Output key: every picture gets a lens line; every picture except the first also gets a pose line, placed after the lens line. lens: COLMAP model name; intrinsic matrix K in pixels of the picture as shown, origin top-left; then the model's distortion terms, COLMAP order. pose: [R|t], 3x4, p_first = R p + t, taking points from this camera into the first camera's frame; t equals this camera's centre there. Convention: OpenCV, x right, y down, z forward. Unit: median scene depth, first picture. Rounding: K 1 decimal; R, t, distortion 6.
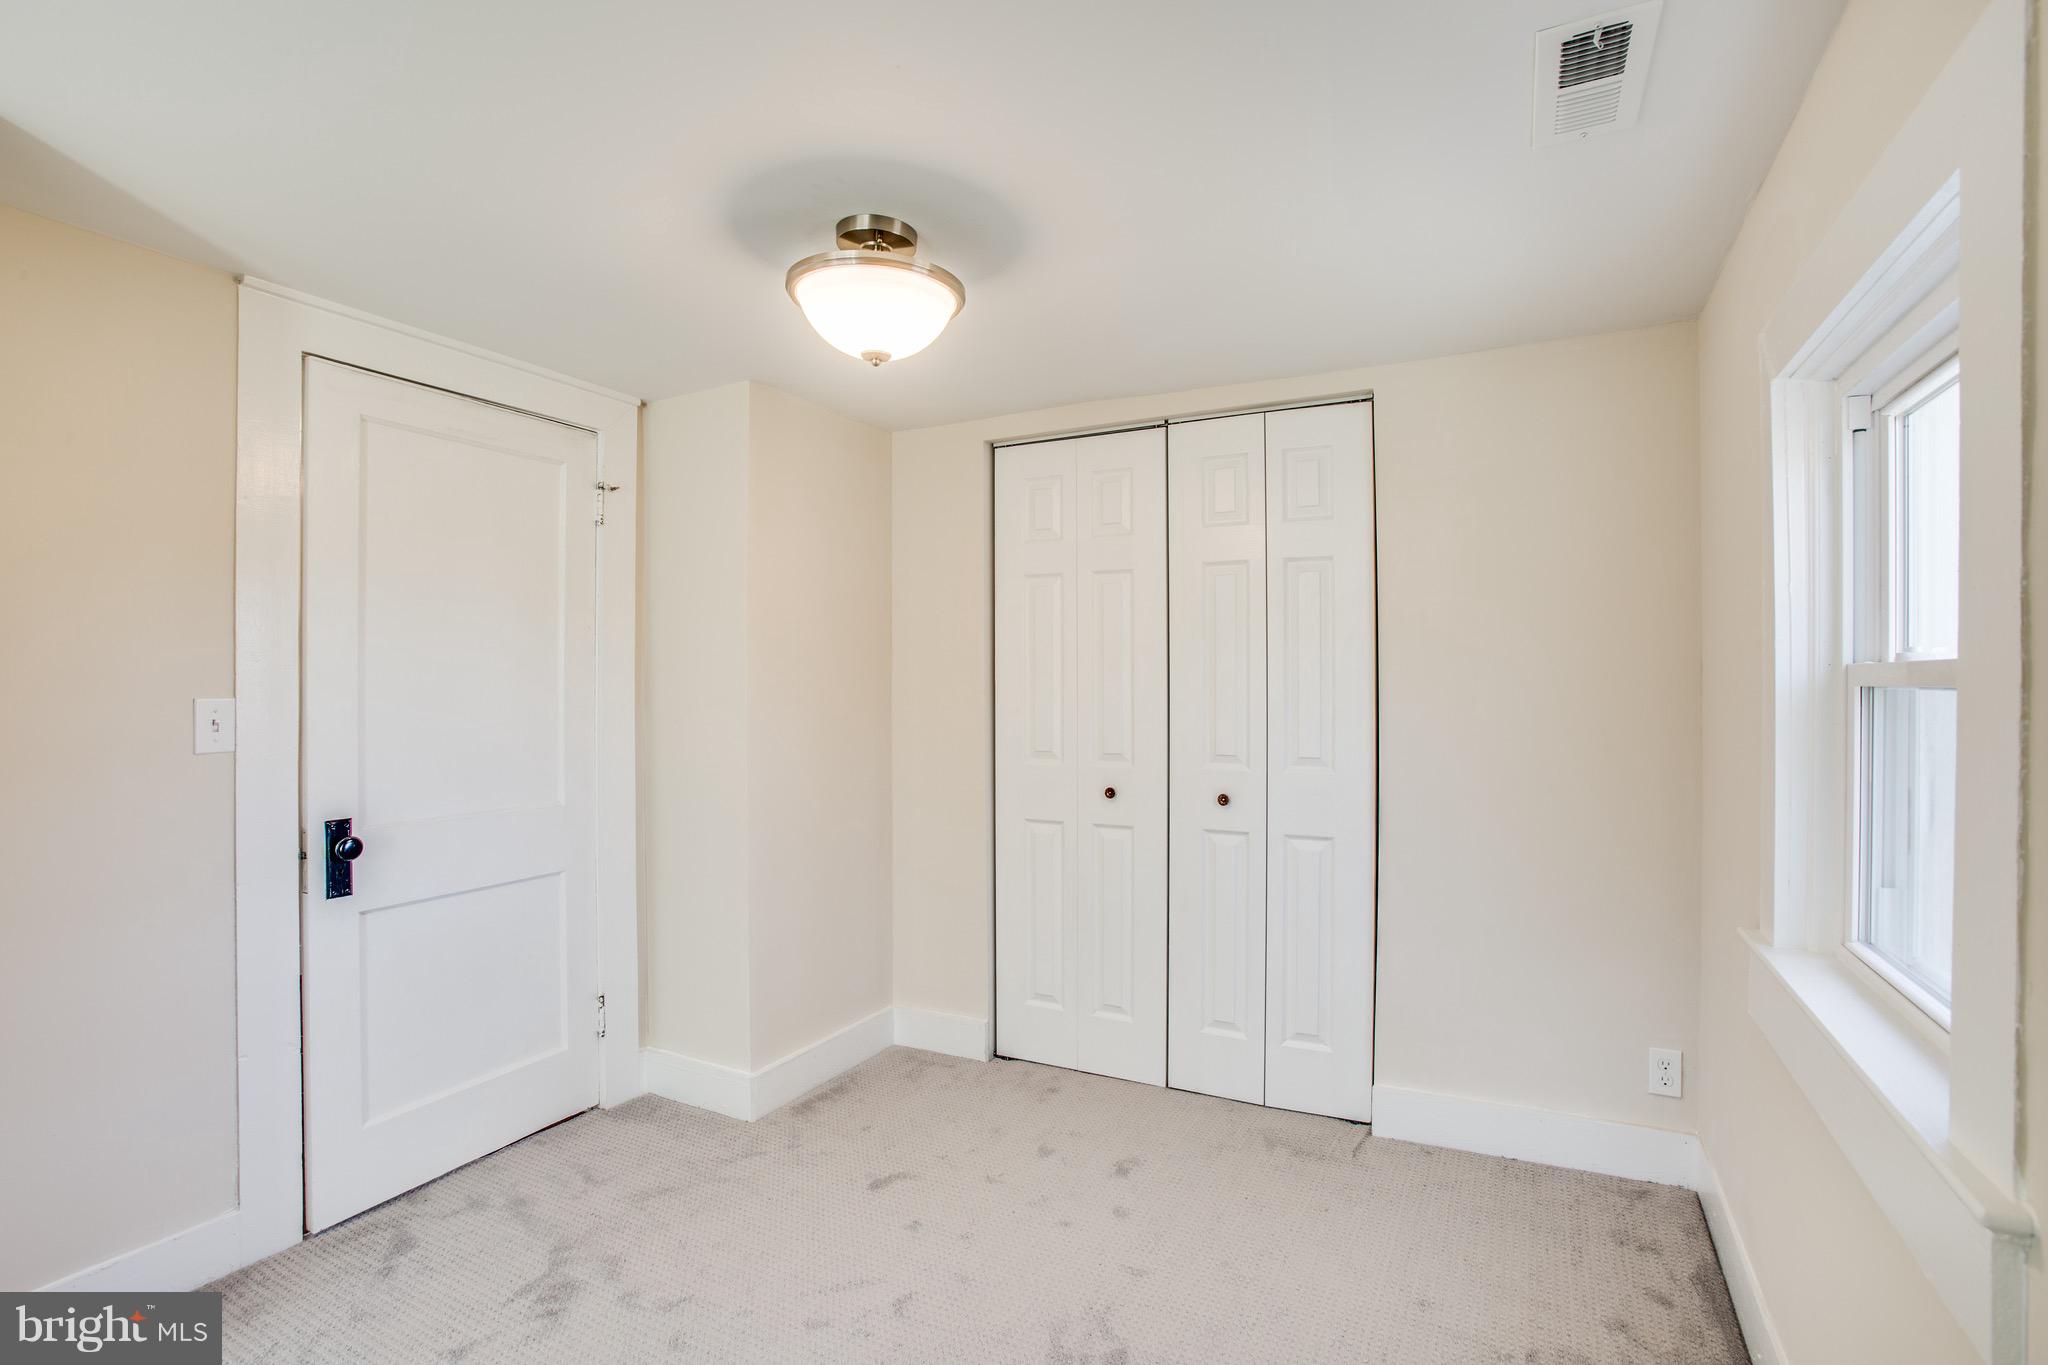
lens RADIAL K [[936.6, 0, 1003.0], [0, 936.6, 681.2], [0, 0, 1]] dist [-0.047409, 0.015014]
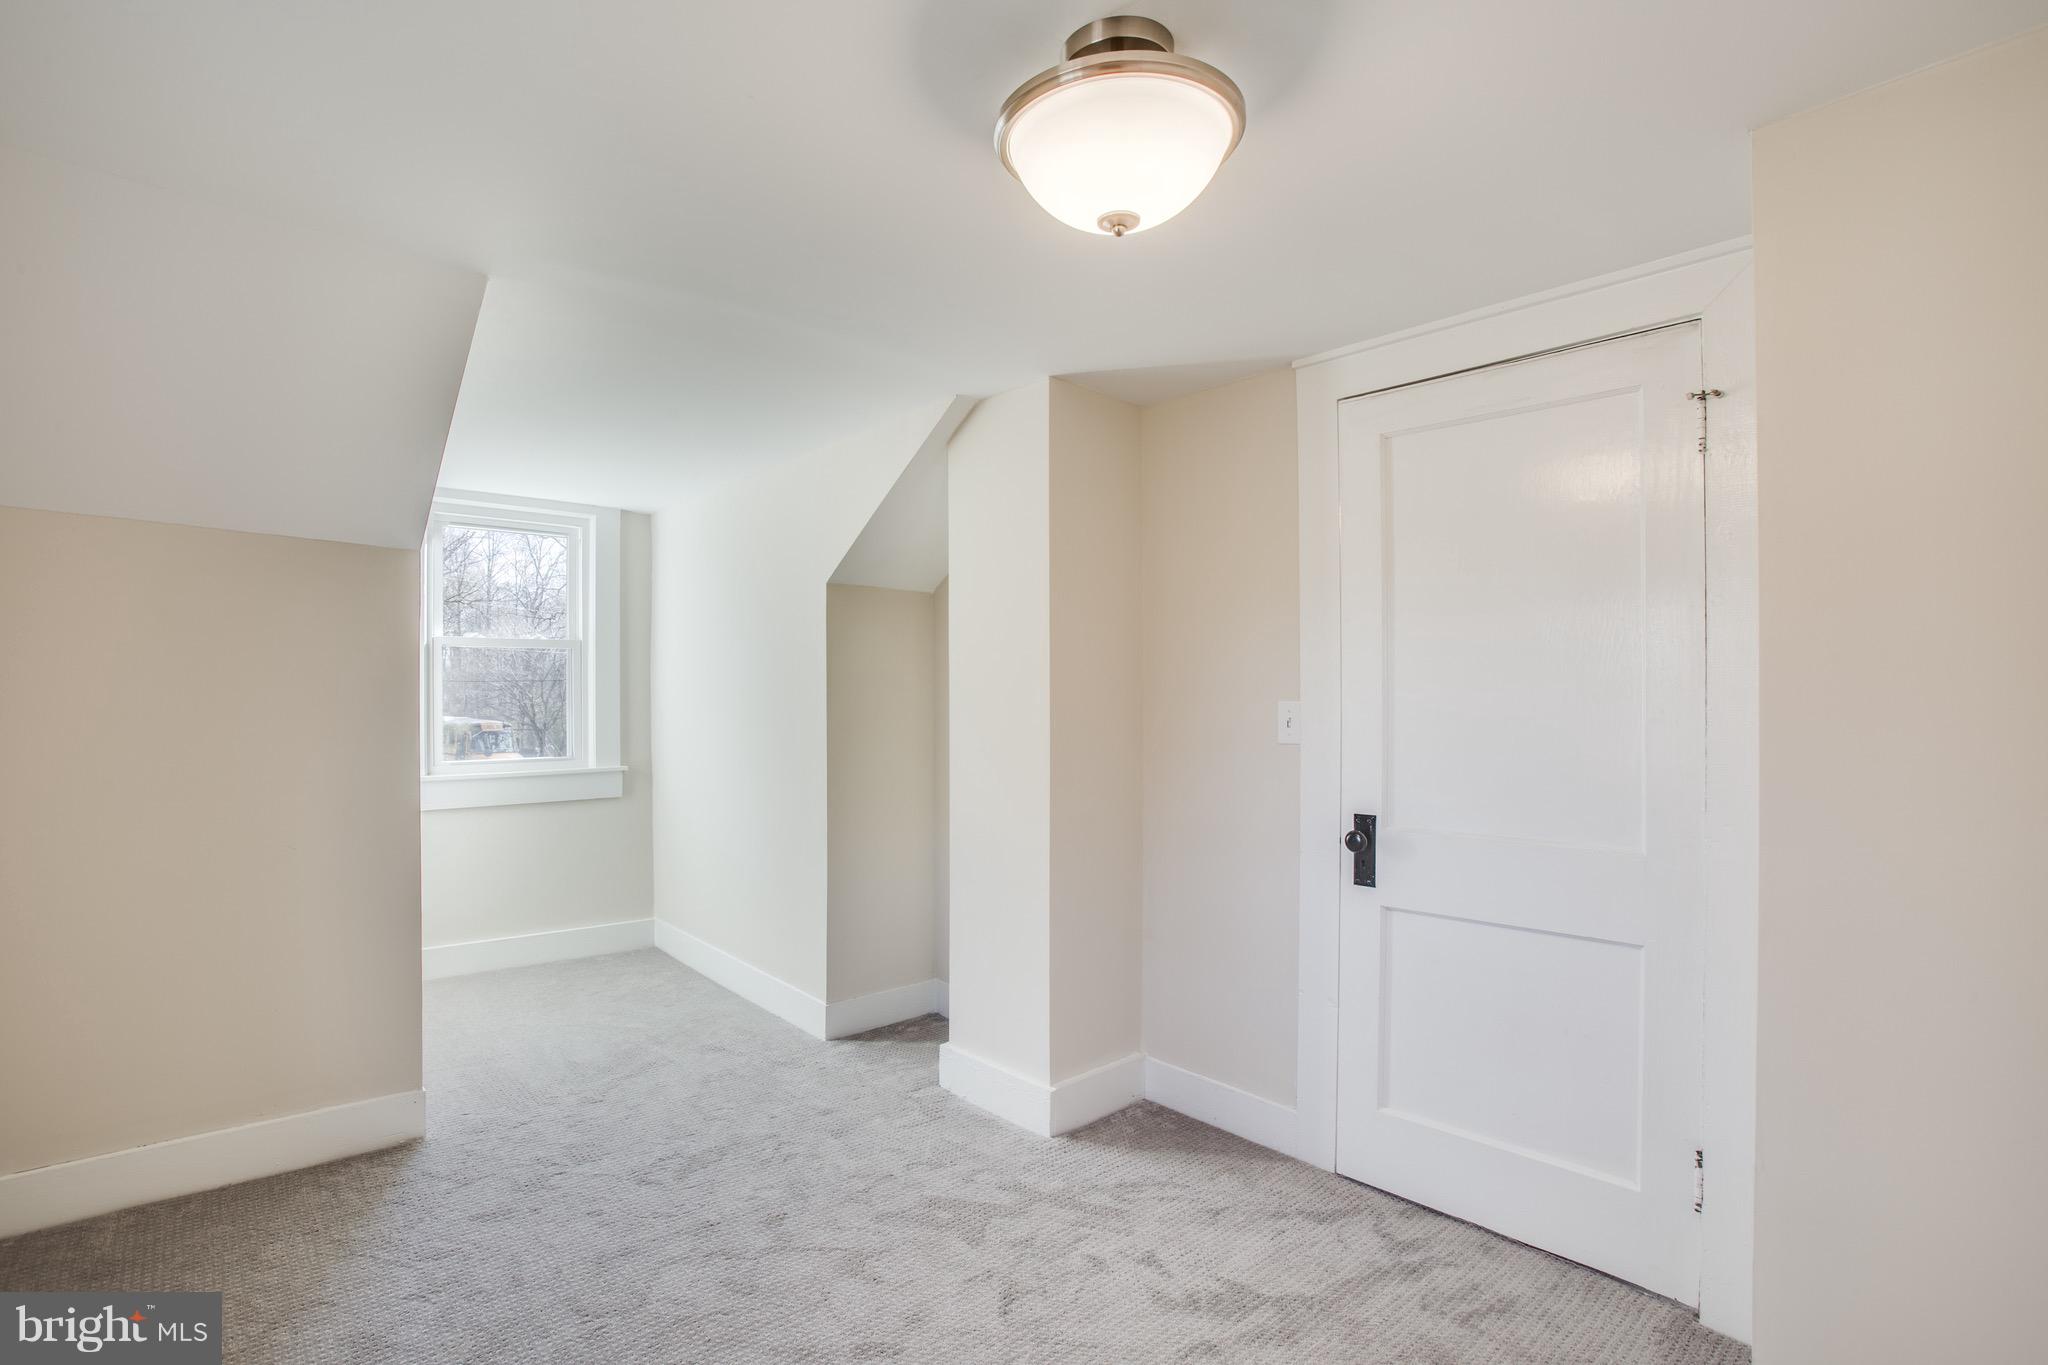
lens RADIAL K [[936.6, 0, 1003.0], [0, 936.6, 681.2], [0, 0, 1]] dist [-0.047409, 0.015014]
pose [[-0.326214, -0.018792, -0.945109, 0.470095], [0.004935, 0.999755, -0.021582, 0.013107], [0.945283, -0.011704, -0.326042, 0.958006]]
